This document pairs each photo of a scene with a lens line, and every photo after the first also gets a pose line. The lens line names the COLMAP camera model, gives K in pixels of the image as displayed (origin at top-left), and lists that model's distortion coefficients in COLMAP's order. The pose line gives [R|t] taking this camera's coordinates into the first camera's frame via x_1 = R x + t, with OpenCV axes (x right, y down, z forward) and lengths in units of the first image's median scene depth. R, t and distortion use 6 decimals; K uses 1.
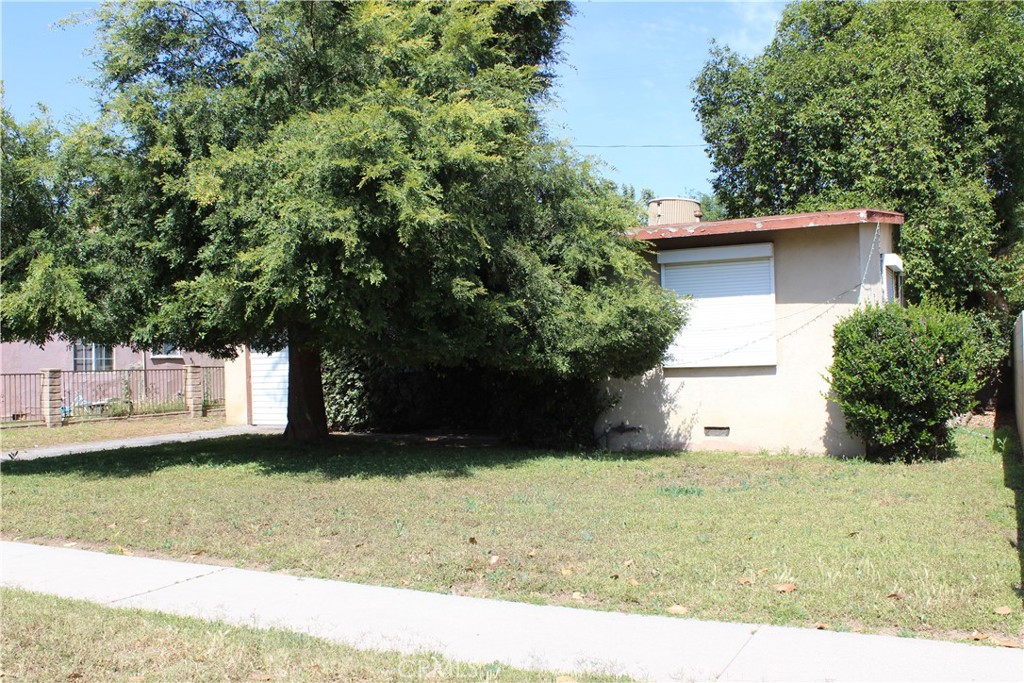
lens RADIAL K [[995.2, 0, 512.0], [0, 995.2, 341.5], [0, 0, 1]] dist [-0.057580, 0.011457]
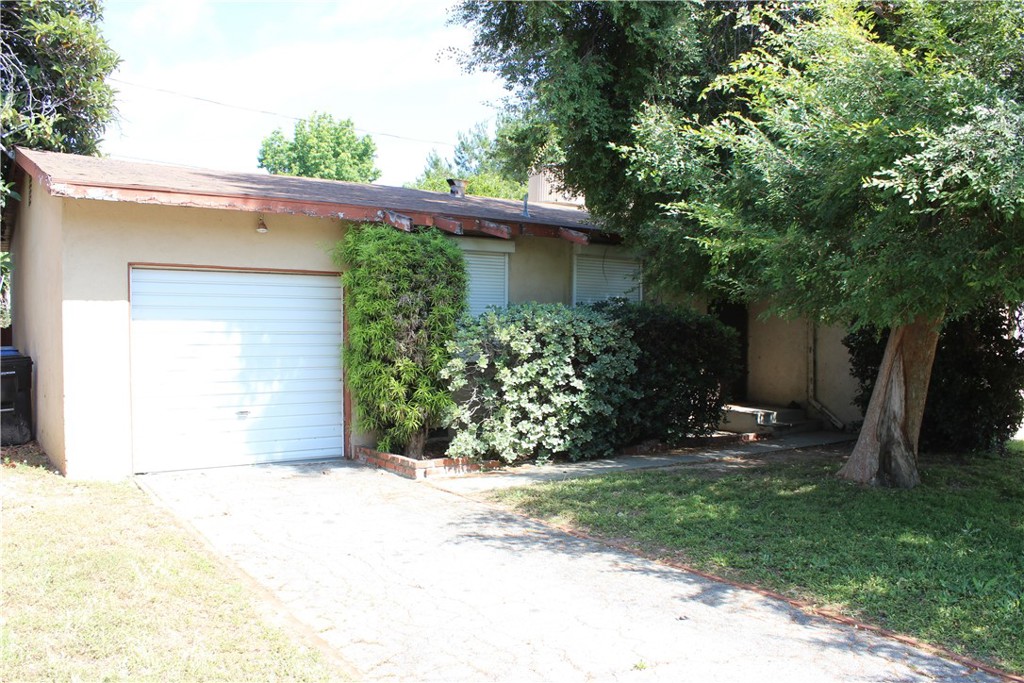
lens RADIAL K [[857.3, 0, 505.1], [0, 857.3, 357.6], [0, 0, 1]] dist [-0.167555, 0.148910]
pose [[0.439219, -0.001489, 0.898379, -0.817284], [-0.038441, 0.999052, 0.020449, 0.022030], [-0.897557, -0.043516, 0.438745, 1.024699]]
